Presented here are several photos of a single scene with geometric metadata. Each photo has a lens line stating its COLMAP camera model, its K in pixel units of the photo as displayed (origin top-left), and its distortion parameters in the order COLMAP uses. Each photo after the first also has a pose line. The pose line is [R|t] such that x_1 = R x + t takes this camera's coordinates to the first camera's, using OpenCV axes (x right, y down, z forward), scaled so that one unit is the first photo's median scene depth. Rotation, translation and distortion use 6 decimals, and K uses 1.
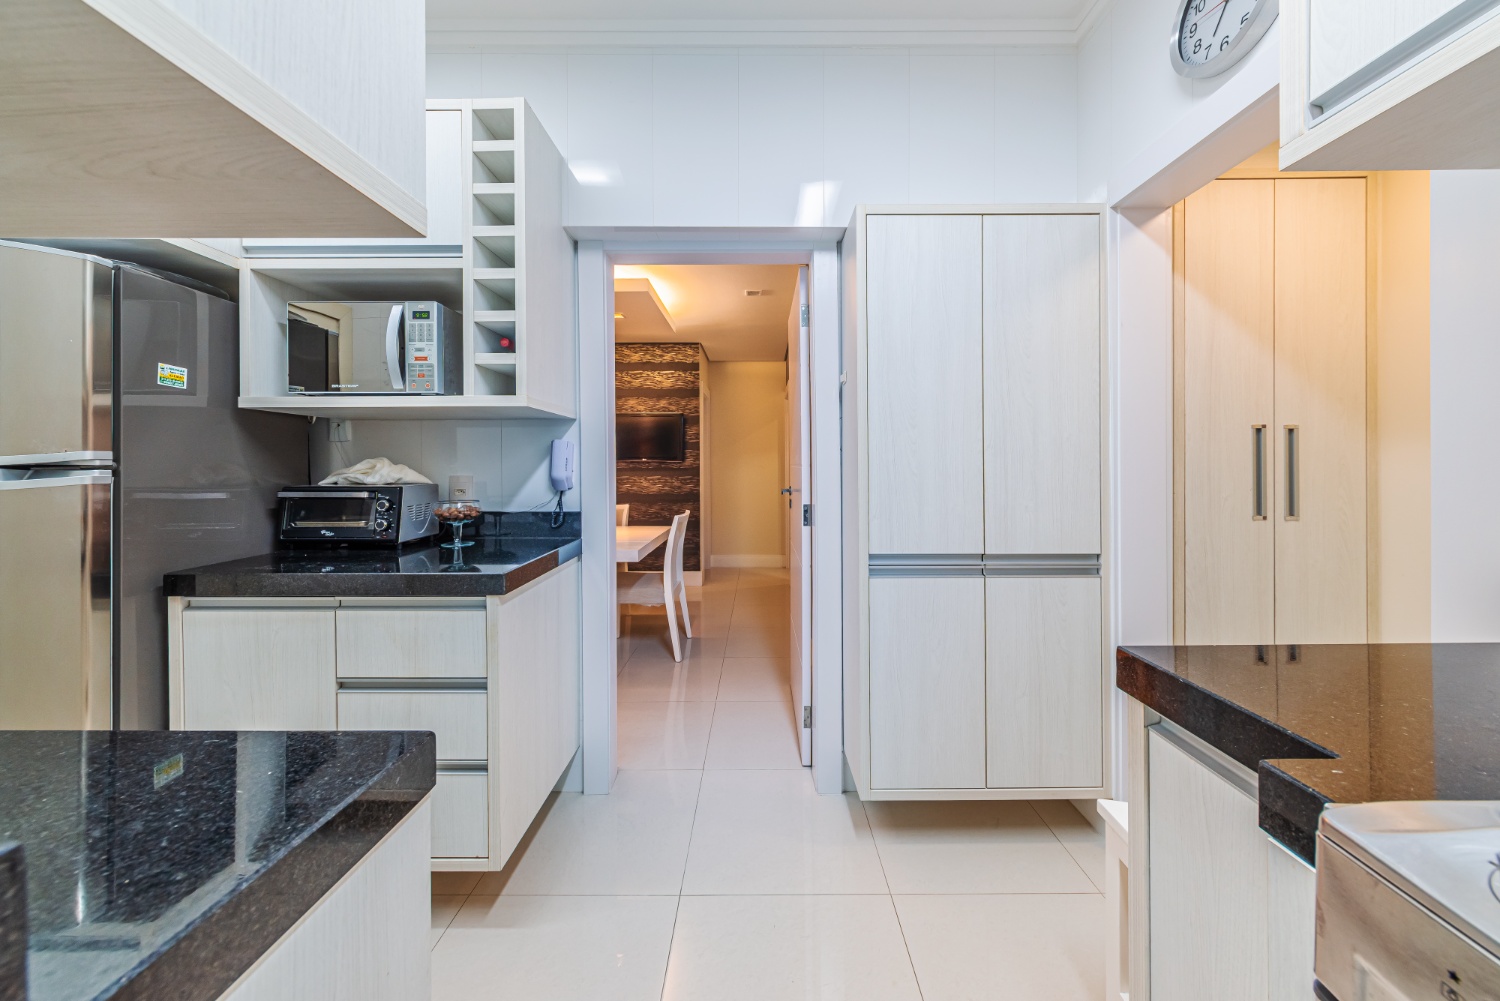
lens RADIAL K [[503.3, 0, 758.5], [0, 503.3, 464.4], [0, 0, 1]] dist [0.003309, -0.000071]
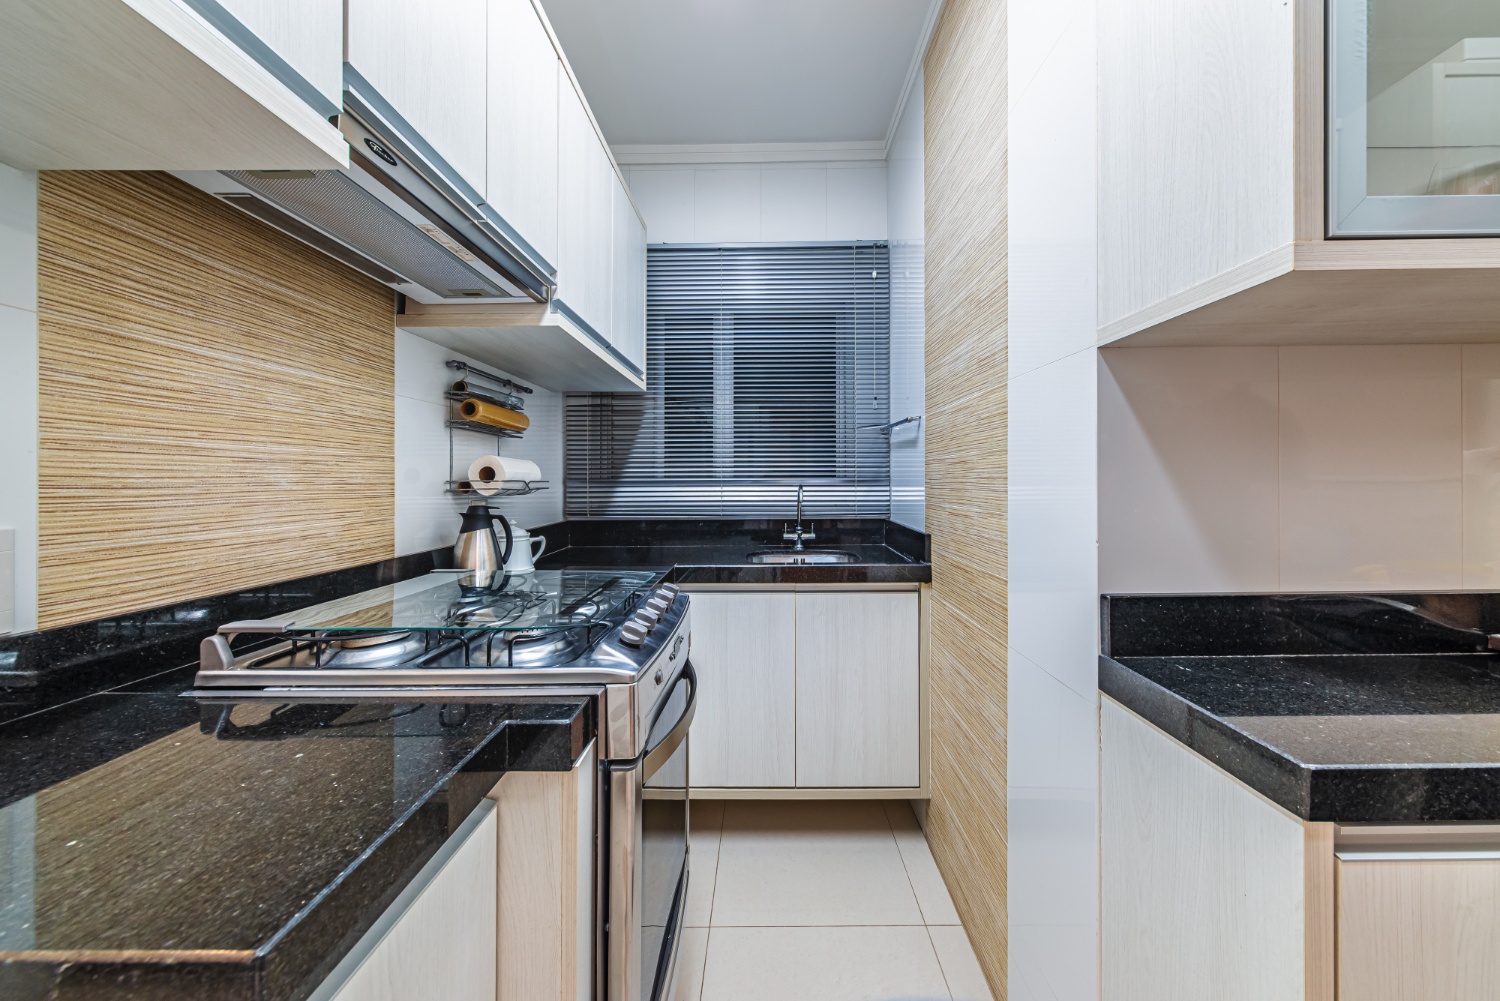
lens RADIAL K [[503.3, 0, 762.7], [0, 503.3, 482.5], [0, 0, 1]] dist [0.003309, -0.000071]
pose [[-0.999928, 0.011176, 0.004351, 0.129205], [0.011198, 0.999925, 0.005001, -0.011595], [-0.004295, 0.005049, -0.999978, 0.629289]]
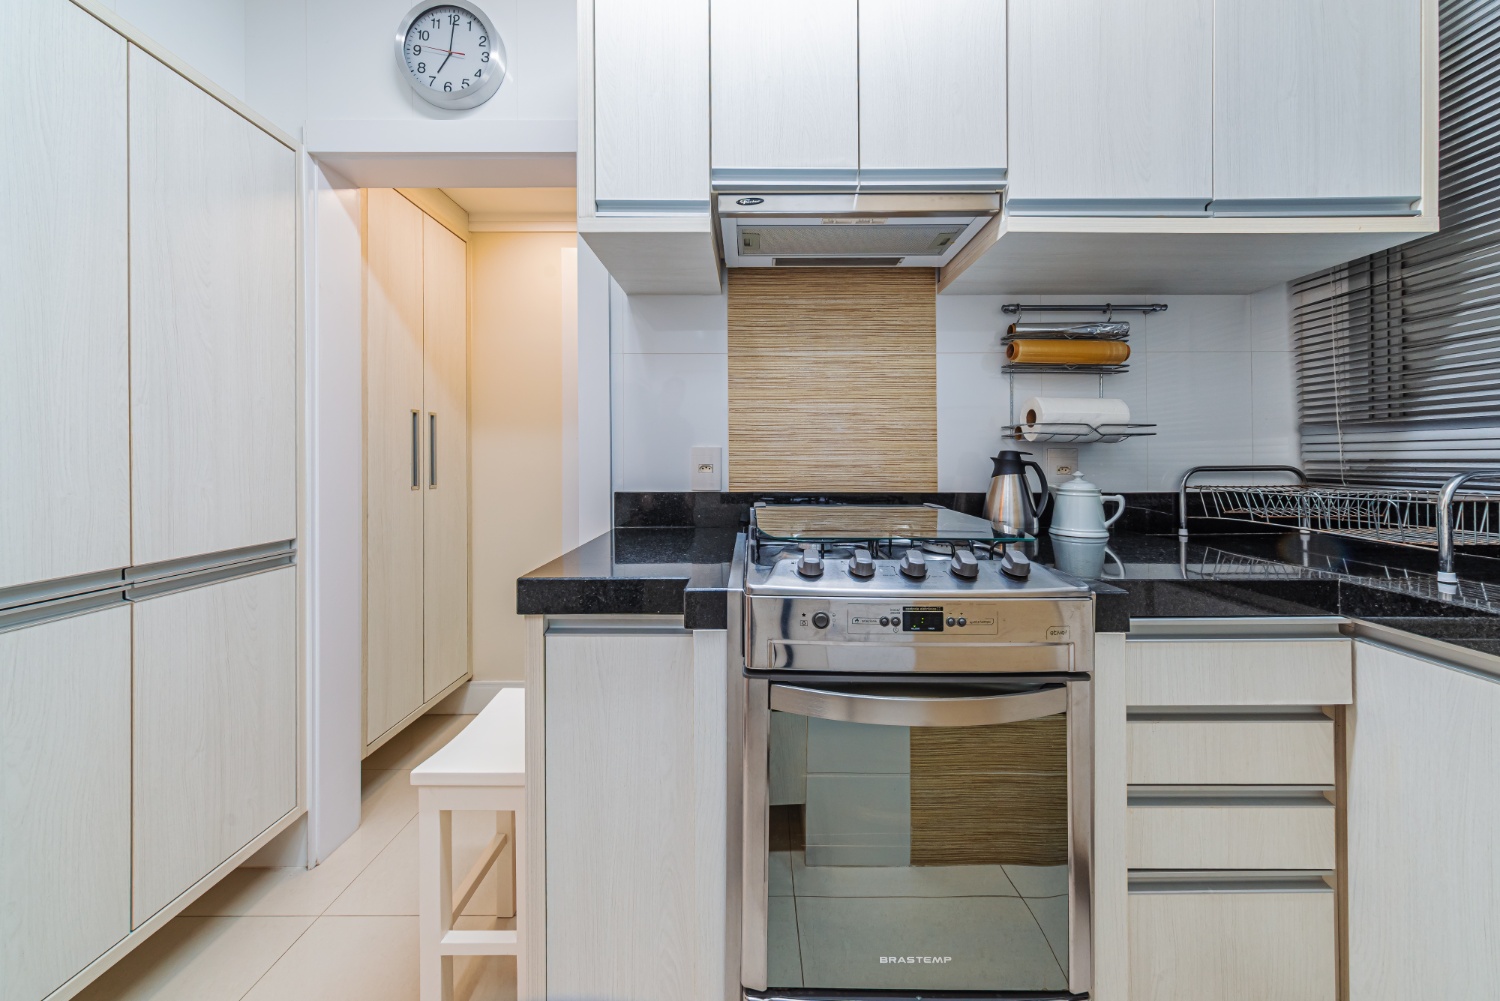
lens RADIAL K [[503.3, 0, 754.6], [0, 503.3, 450.0], [0, 0, 1]] dist [0.003309, -0.000071]
pose [[0.003608, 0.020889, 0.999775, -0.190002], [-0.000280, 0.999782, -0.020888, 0.041205], [-0.999993, -0.000204, 0.003613, 0.197429]]
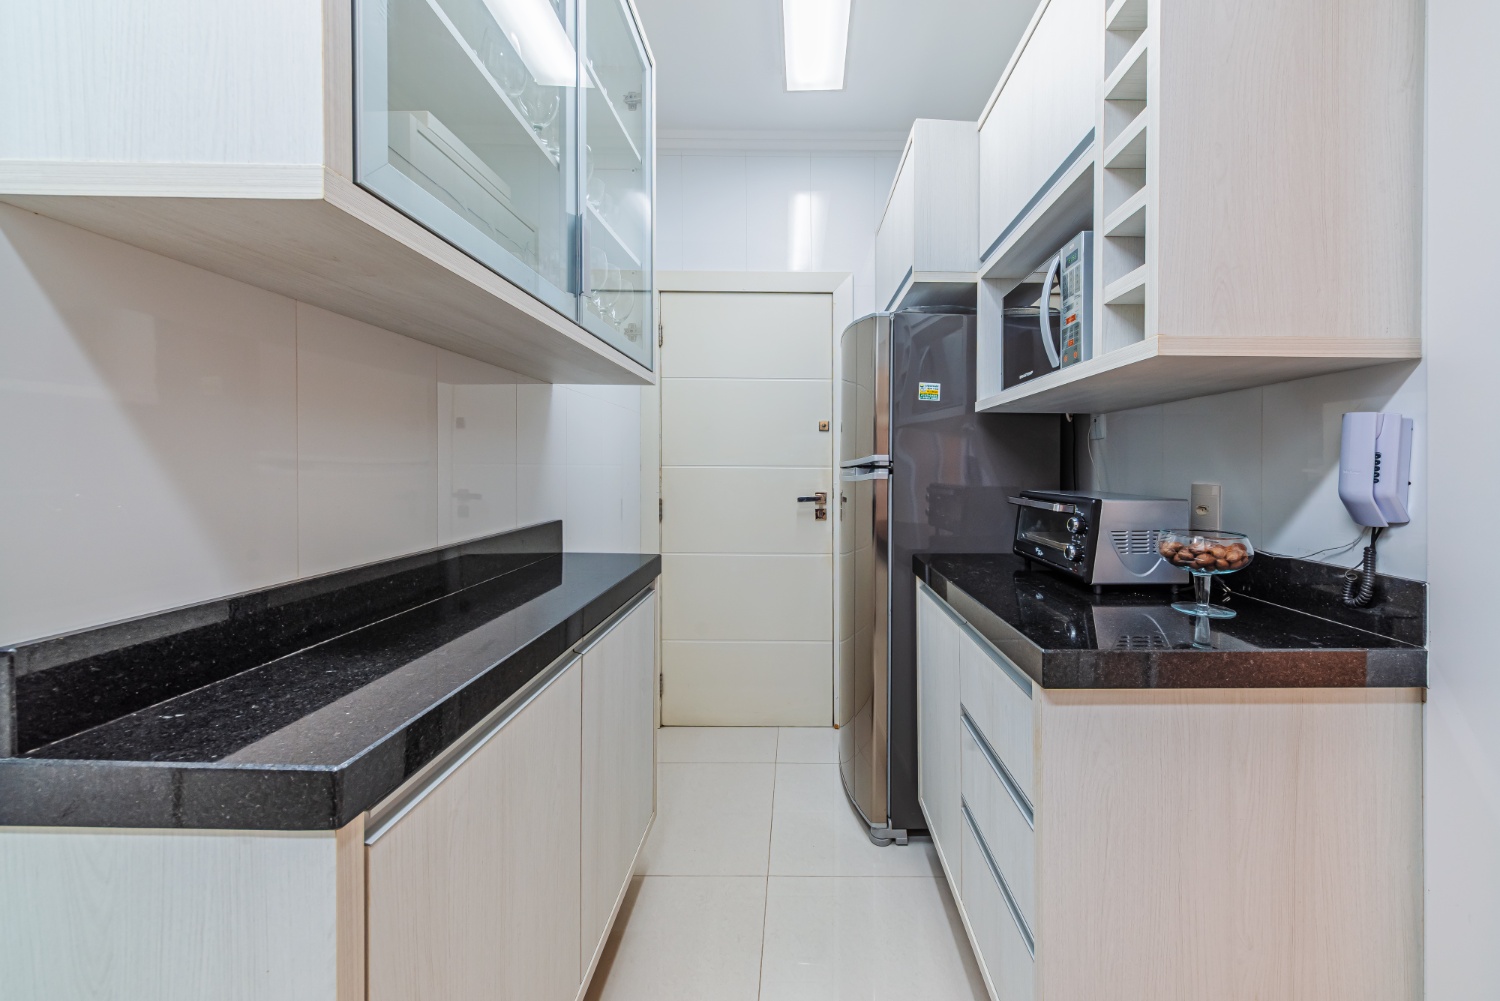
lens RADIAL K [[532.1, 0, 806.9], [0, 532.1, 474.8], [0, 0, 1]] dist [-0.003667, 0.000586]
pose [[0.005039, 0.019062, -0.999806, 0.084821], [-0.008680, 0.999781, 0.019018, 0.001152], [0.999950, 0.008583, 0.005204, 0.569033]]
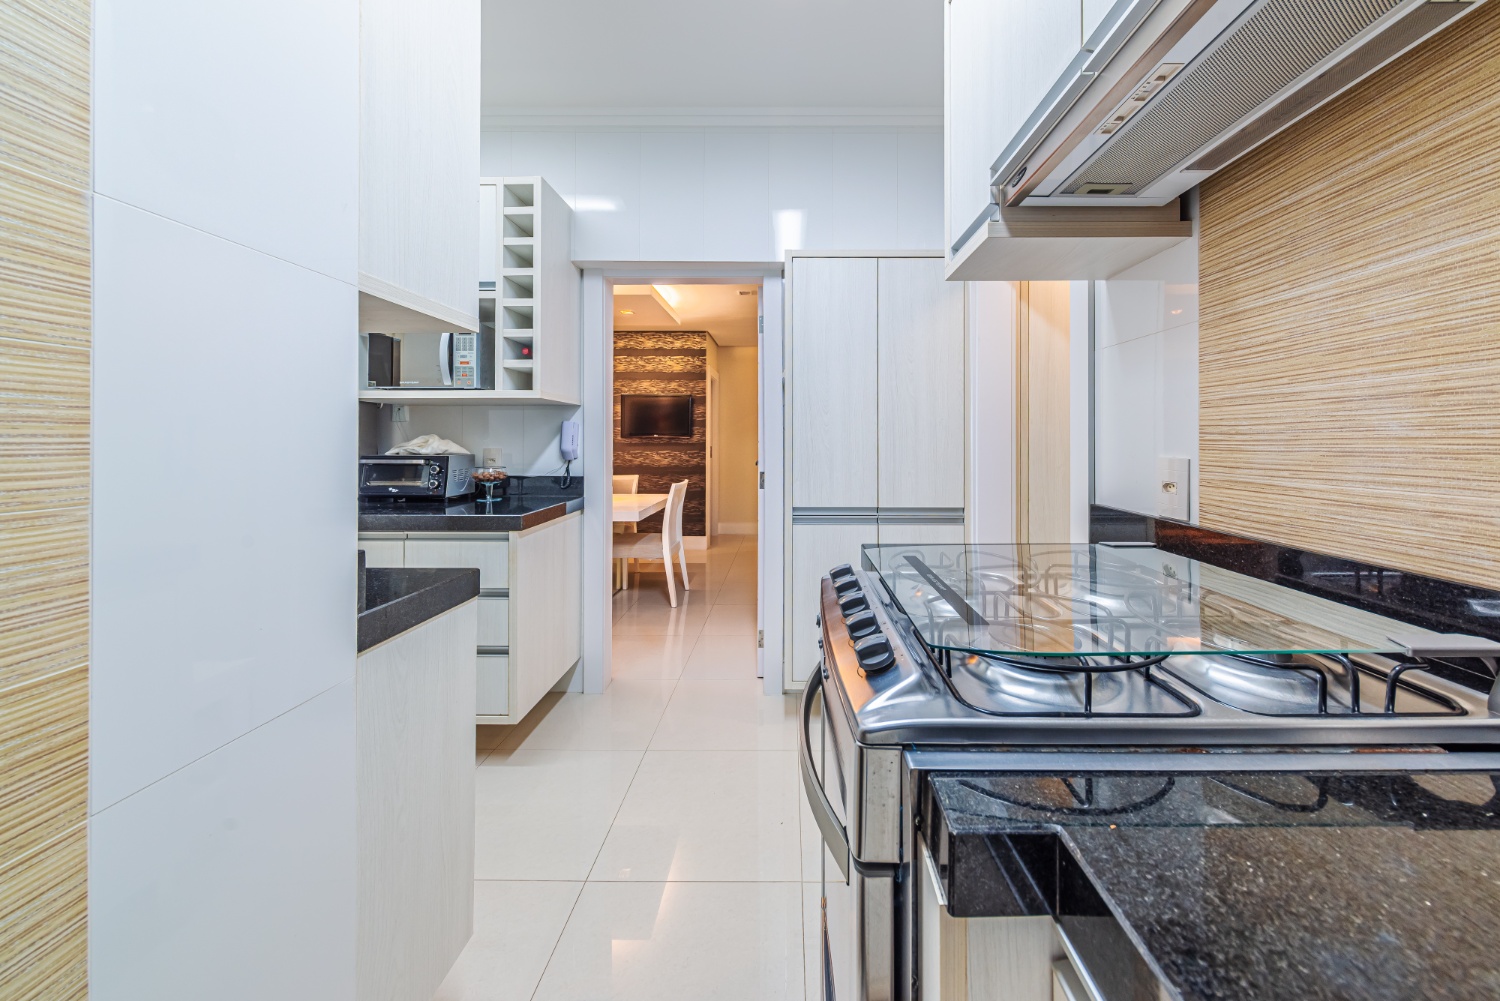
lens RADIAL K [[503.3, 0, 787.9], [0, 503.3, 433.4], [0, 0, 1]] dist [0.003309, -0.000071]
pose [[0.999989, 0.004639, 0.000644, 0.198519], [-0.004630, 0.999894, -0.013830, -0.001541], [-0.000708, 0.013827, 0.999904, -0.347500]]
